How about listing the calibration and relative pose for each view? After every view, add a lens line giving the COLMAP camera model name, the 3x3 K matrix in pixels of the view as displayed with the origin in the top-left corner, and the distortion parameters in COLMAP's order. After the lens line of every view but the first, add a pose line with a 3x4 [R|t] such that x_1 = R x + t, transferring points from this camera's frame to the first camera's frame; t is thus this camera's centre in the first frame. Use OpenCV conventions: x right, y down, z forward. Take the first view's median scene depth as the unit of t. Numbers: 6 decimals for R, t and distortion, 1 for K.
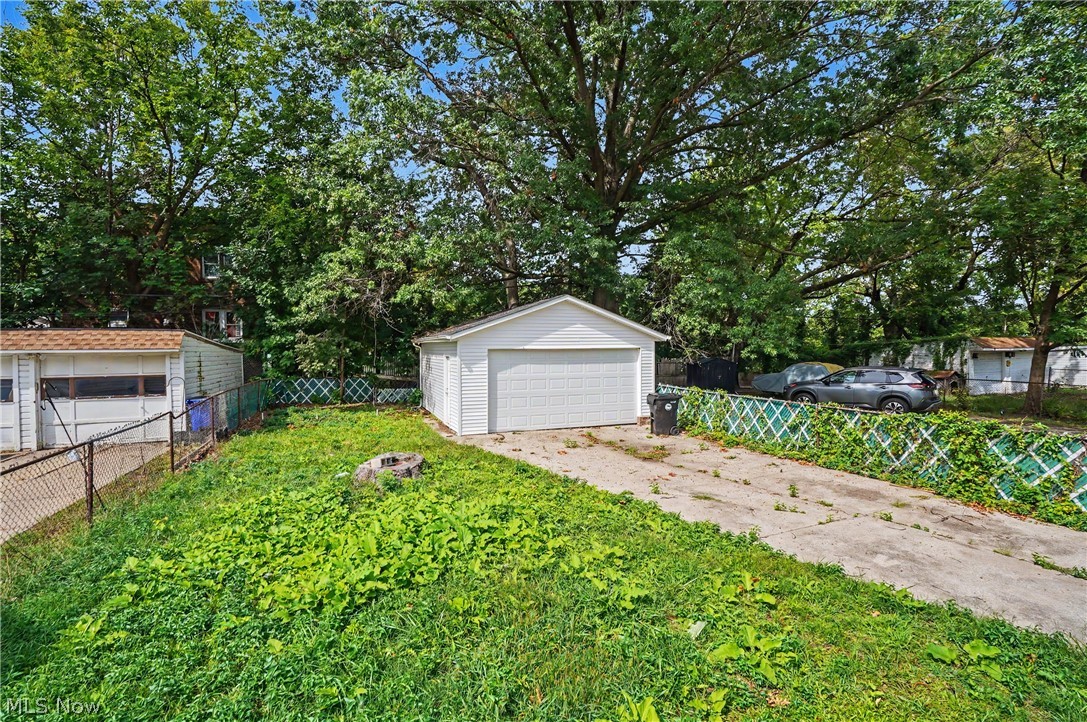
lens RADIAL K [[504.9, 0, 543.5], [0, 504.9, 355.7], [0, 0, 1]] dist [-0.016705, 0.000187]
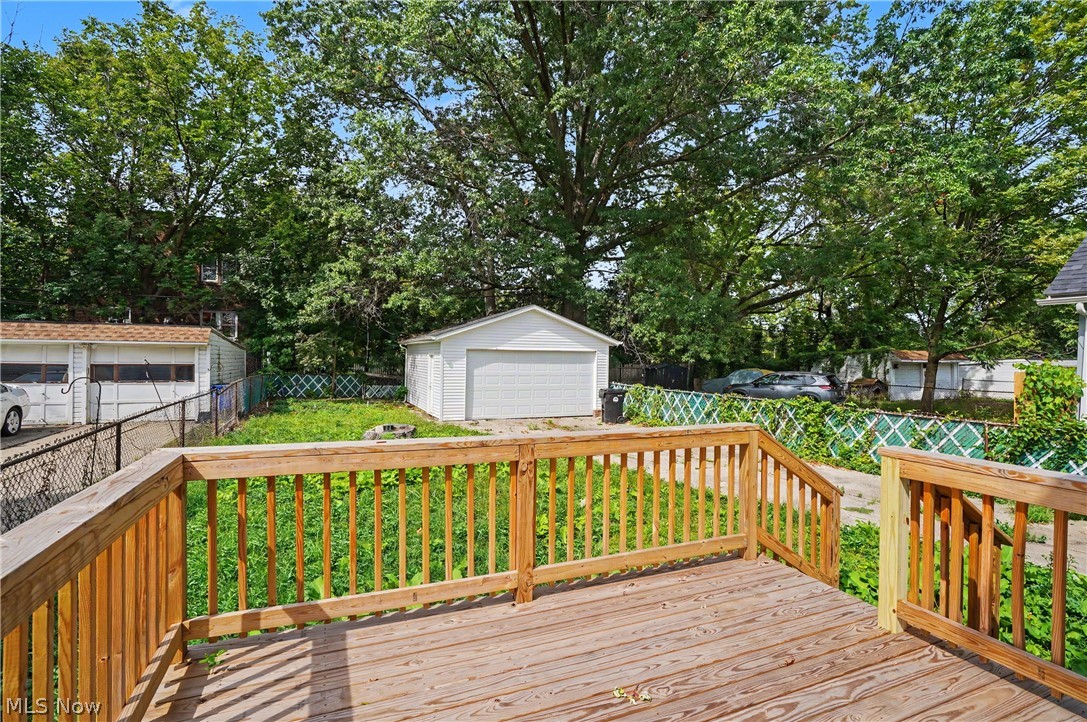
lens RADIAL K [[504.9, 0, 543.5], [0, 504.9, 355.7], [0, 0, 1]] dist [-0.016705, 0.000187]
pose [[0.998991, 0.019367, 0.040518, 0.018488], [-0.018648, 0.999663, -0.018042, 0.016675], [-0.040853, 0.017268, 0.999016, -0.155208]]
